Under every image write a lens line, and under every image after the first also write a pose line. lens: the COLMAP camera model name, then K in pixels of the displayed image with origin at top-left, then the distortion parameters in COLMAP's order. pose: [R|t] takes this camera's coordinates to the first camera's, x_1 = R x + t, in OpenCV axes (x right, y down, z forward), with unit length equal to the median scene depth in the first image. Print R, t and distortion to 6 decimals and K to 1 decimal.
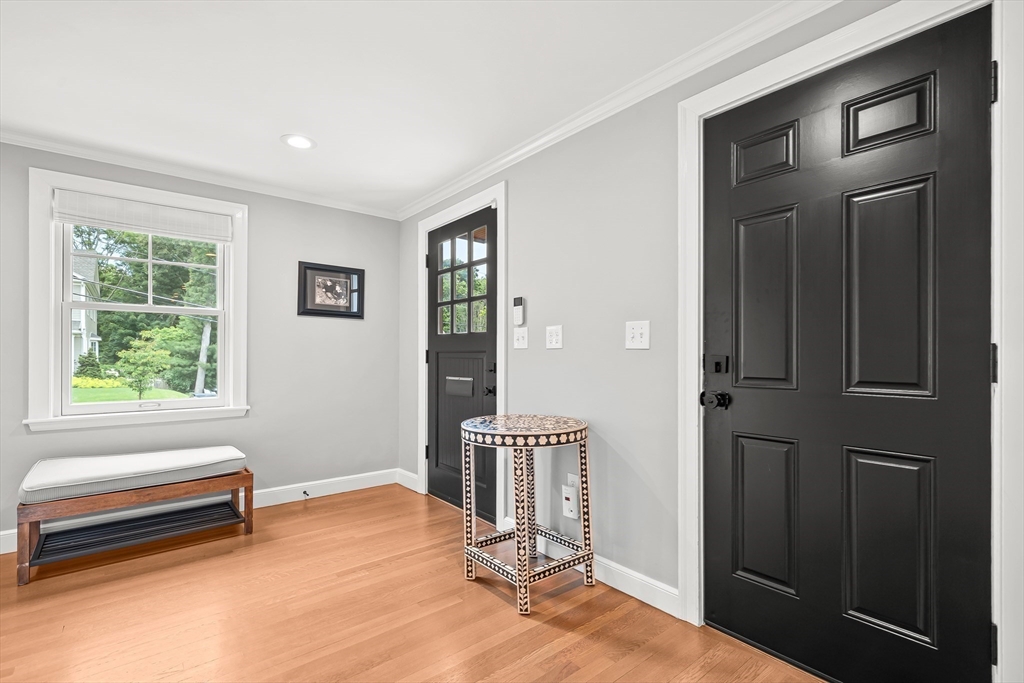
lens RADIAL K [[469.4, 0, 508.9], [0, 469.4, 349.8], [0, 0, 1]] dist [-0.001419, -0.000067]
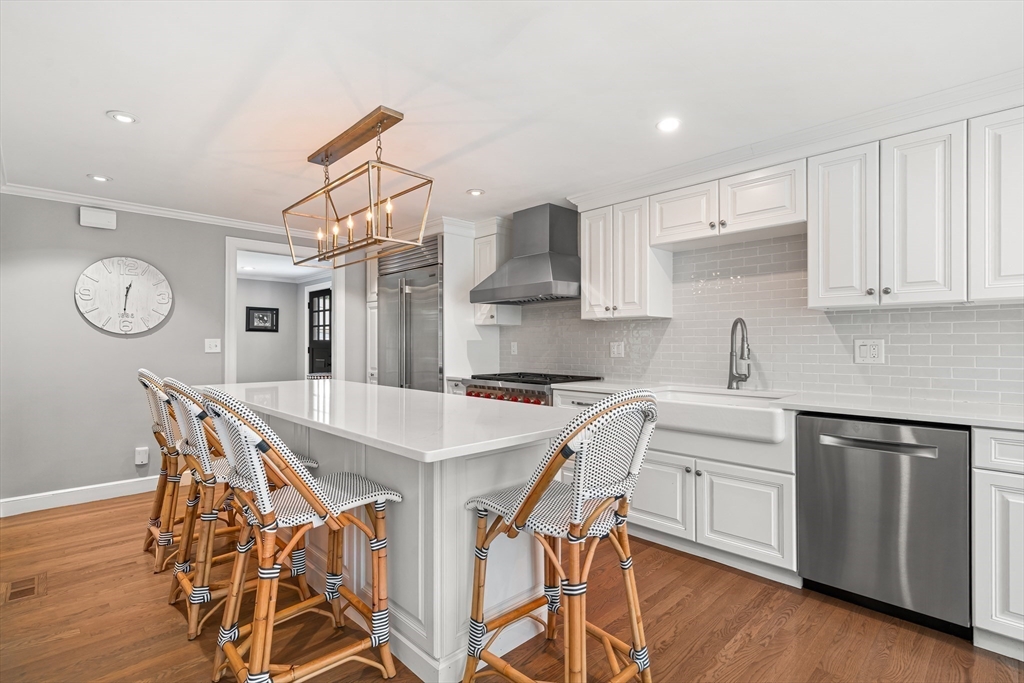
lens RADIAL K [[479.0, 0, 519.3], [0, 479.0, 343.2], [0, 0, 1]] dist [-0.001756, 0.000452]
pose [[0.994657, -0.003113, 0.103186, 0.572441], [0.001956, 0.999934, 0.011314, -0.040320], [-0.103215, -0.011051, 0.994598, -1.316725]]
